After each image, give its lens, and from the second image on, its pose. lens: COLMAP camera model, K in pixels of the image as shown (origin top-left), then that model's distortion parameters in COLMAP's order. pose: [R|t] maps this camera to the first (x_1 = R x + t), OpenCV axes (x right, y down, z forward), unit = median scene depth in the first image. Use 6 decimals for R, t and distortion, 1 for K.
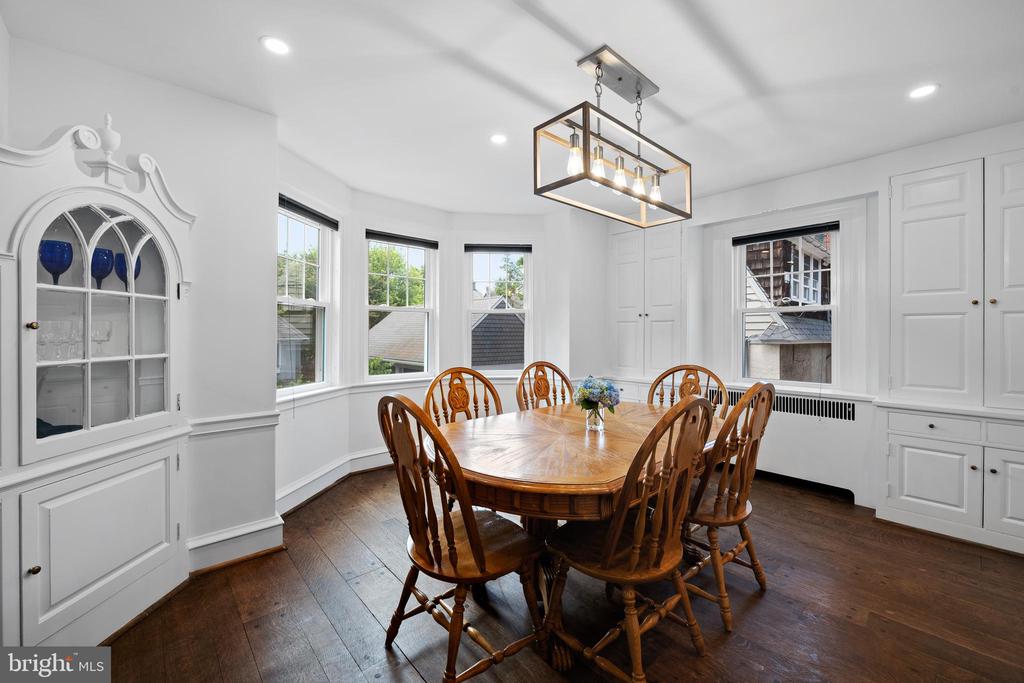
lens RADIAL K [[412.4, 0, 514.4], [0, 412.4, 335.0], [0, 0, 1]] dist [-0.001289, -0.000221]
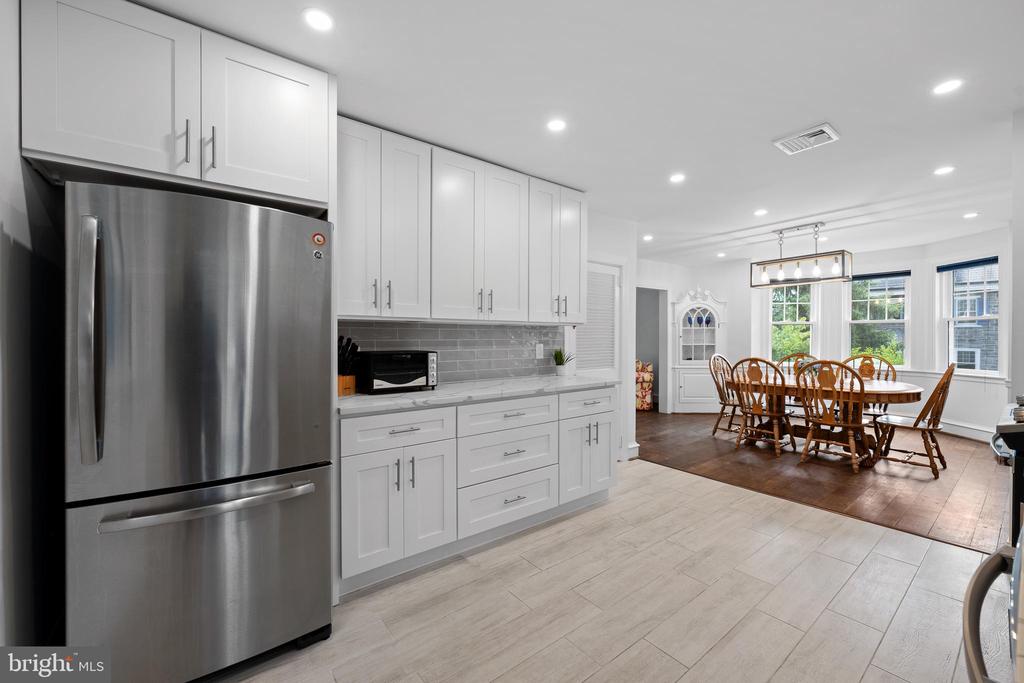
lens RADIAL K [[412.7, 0, 513.1], [0, 412.7, 341.4], [0, 0, 1]] dist [-0.002669, -0.000358]
pose [[-0.076397, 0.005554, -0.997062, 2.873109], [-0.003906, 0.999975, 0.005869, 0.010687], [0.997070, 0.004343, -0.076373, -0.452392]]
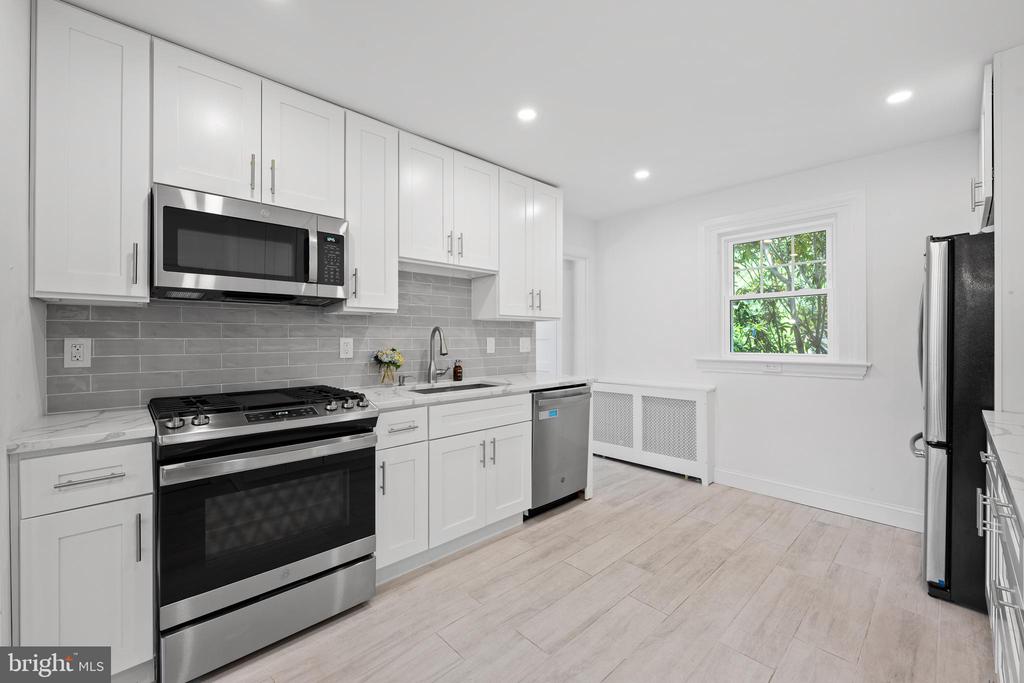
lens RADIAL K [[412.6, 0, 512.2], [0, 412.6, 339.1], [0, 0, 1]] dist [-0.002296, -0.000341]
pose [[-0.013470, -0.005243, 0.999896, 0.915864], [0.002845, 0.999982, 0.005281, 0.007427], [-0.999905, 0.002916, -0.013454, 0.169863]]
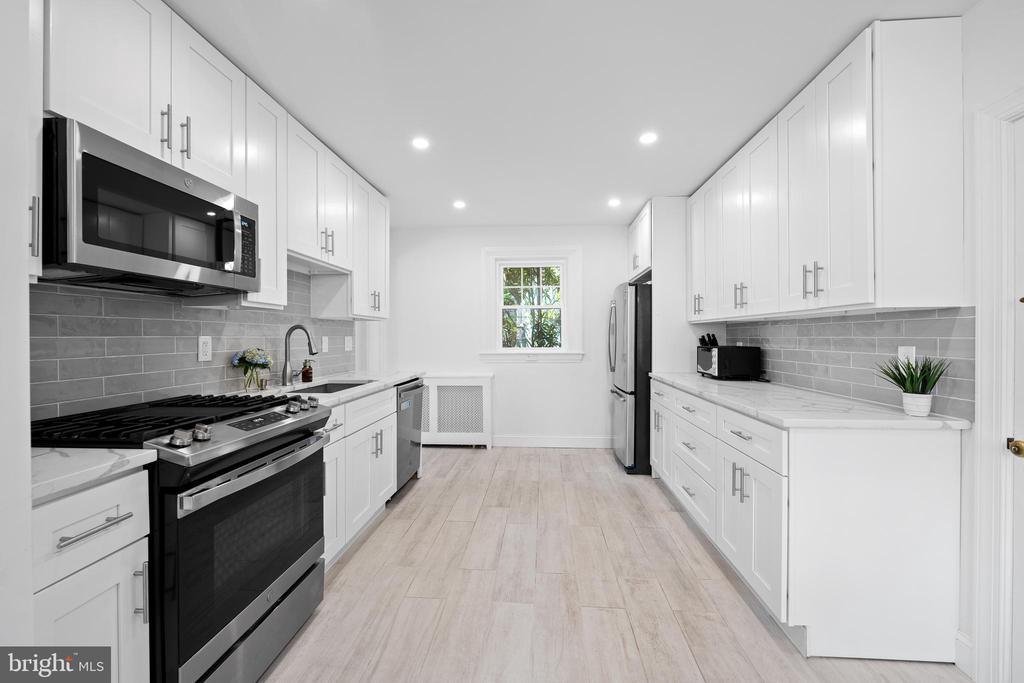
lens RADIAL K [[412.7, 0, 513.1], [0, 412.7, 341.4], [0, 0, 1]] dist [-0.002669, -0.000358]
pose [[-0.686302, -0.008907, 0.727262, 0.893846], [0.001447, 0.999906, 0.013611, 0.008011], [-0.727315, 0.010393, -0.686225, 0.857636]]
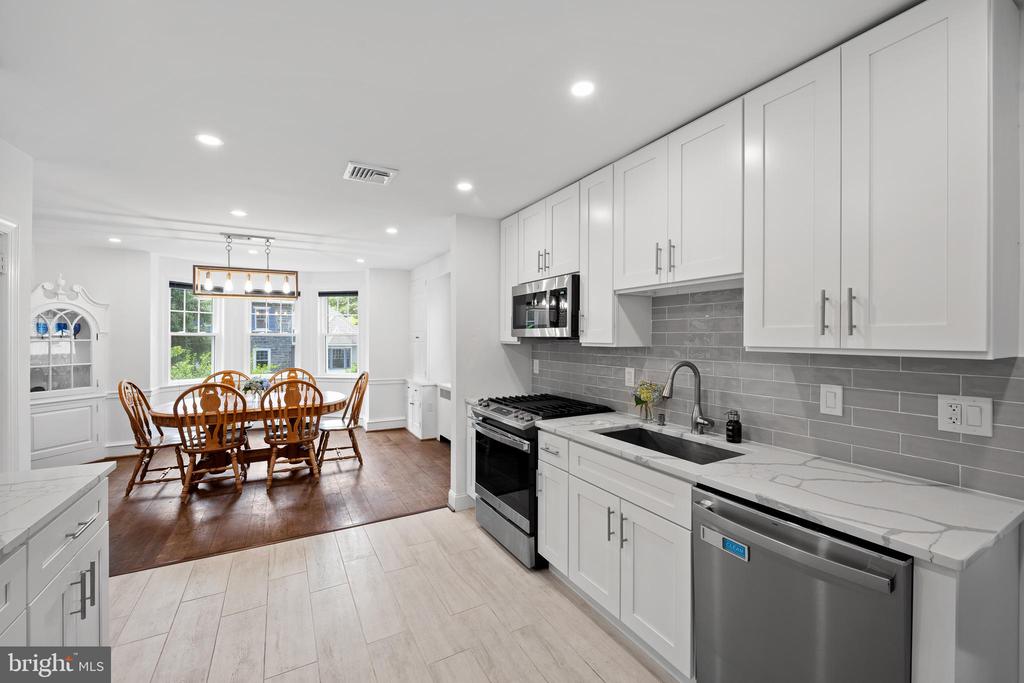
lens RADIAL K [[412.6, 0, 512.2], [0, 412.6, 339.1], [0, 0, 1]] dist [-0.002296, -0.000341]
pose [[0.974253, -0.001376, -0.225455, 2.213633], [0.001315, 0.999999, -0.000417, -0.094859], [0.225456, 0.000110, 0.974253, -0.838157]]
